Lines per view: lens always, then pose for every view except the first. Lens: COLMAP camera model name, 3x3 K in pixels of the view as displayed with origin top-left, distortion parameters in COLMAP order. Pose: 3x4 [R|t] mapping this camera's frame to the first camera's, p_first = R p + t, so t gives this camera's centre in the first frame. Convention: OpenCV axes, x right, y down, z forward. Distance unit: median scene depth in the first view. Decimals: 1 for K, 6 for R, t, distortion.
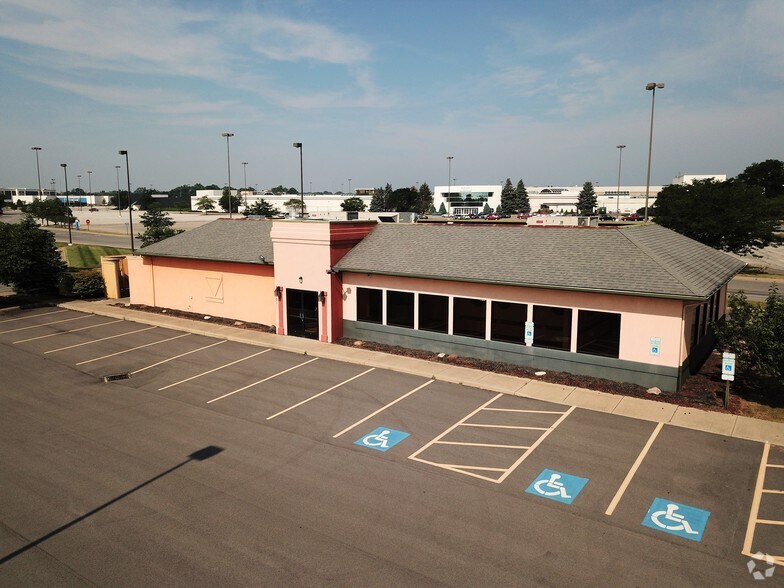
lens RADIAL K [[602.1, 0, 391.6], [0, 602.1, 294.2], [0, 0, 1]] dist [0.018991, -0.022093]
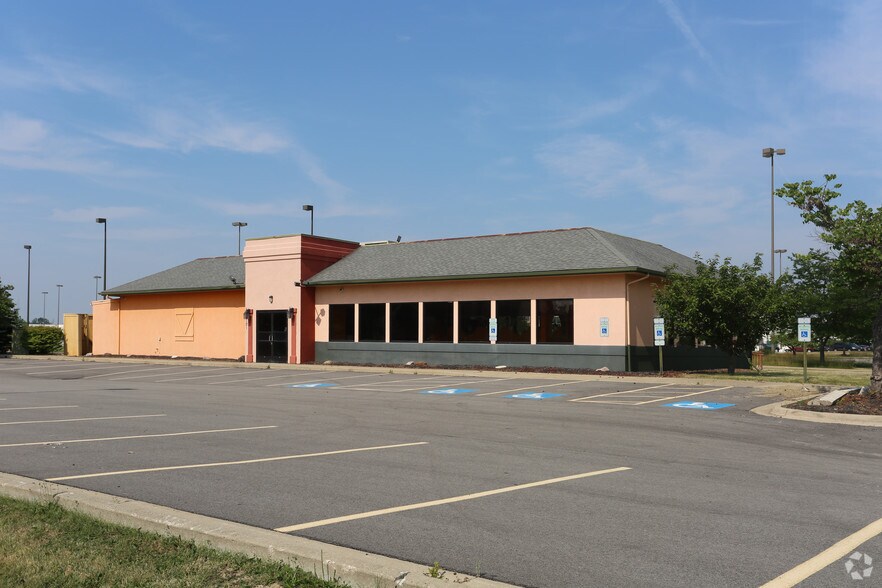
lens RADIAL K [[844.4, 0, 441.4], [0, 844.4, 298.1], [0, 0, 1]] dist [-0.006184, 0.000000]
pose [[0.999531, -0.001903, -0.030569, 0.155541], [-0.003783, 0.982753, -0.184886, 0.219468], [0.030394, 0.184915, 0.982284, -0.281370]]
